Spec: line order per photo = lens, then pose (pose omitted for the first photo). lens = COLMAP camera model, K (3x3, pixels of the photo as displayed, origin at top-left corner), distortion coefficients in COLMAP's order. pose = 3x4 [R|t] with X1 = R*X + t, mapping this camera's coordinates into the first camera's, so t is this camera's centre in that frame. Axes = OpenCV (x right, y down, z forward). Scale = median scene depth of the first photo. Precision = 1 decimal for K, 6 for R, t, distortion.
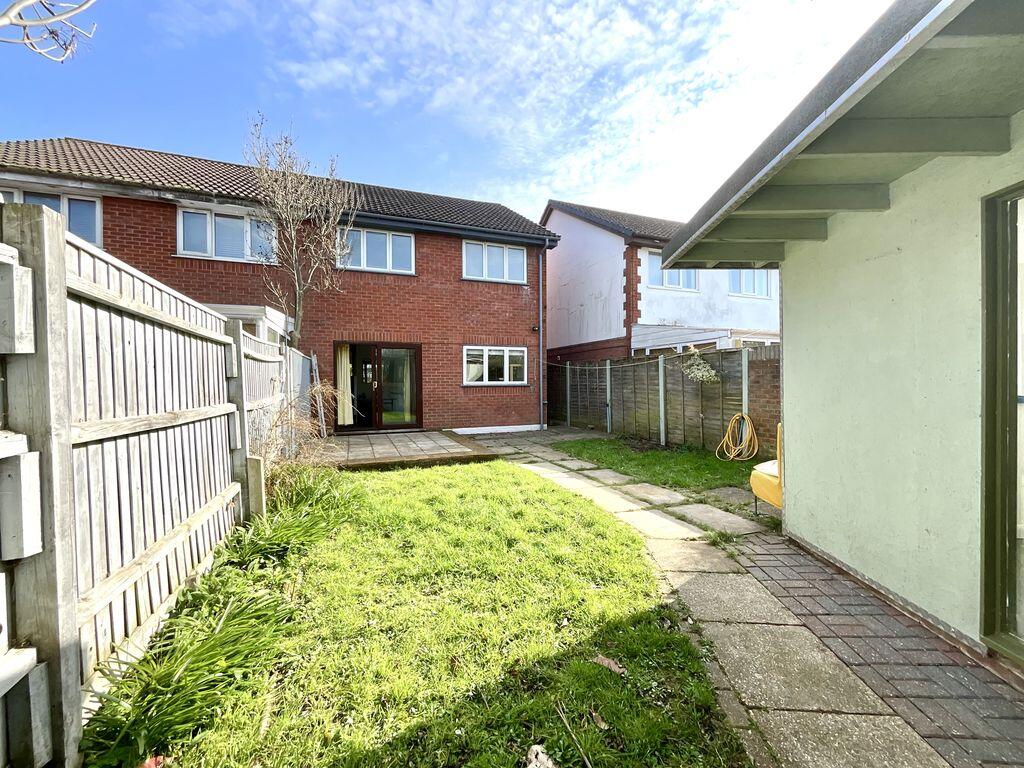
lens RADIAL K [[414.5, 0, 512.0], [0, 414.5, 384.0], [0, 0, 1]] dist [-0.000688, -0.000114]
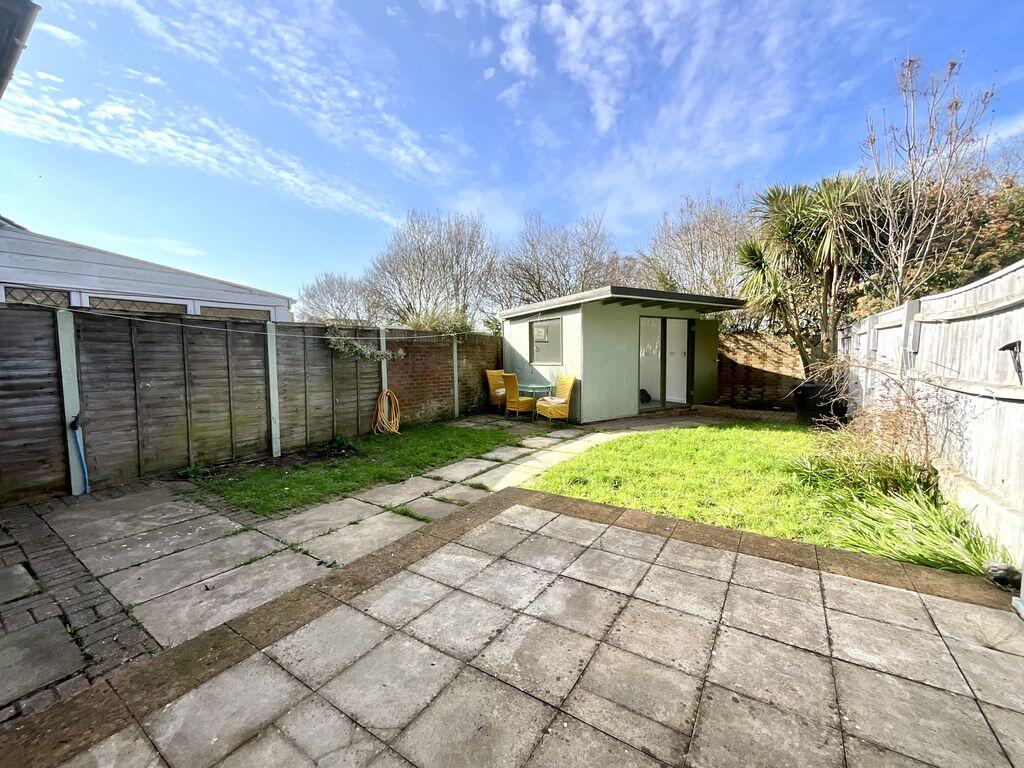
lens RADIAL K [[414.5, 0, 512.0], [0, 414.5, 384.0], [0, 0, 1]] dist [-0.000688, -0.000114]
pose [[-0.587031, -0.039582, 0.808596, -0.401634], [0.024568, 0.997473, 0.066663, -0.005768], [-0.809191, 0.058999, -0.584575, 1.088899]]
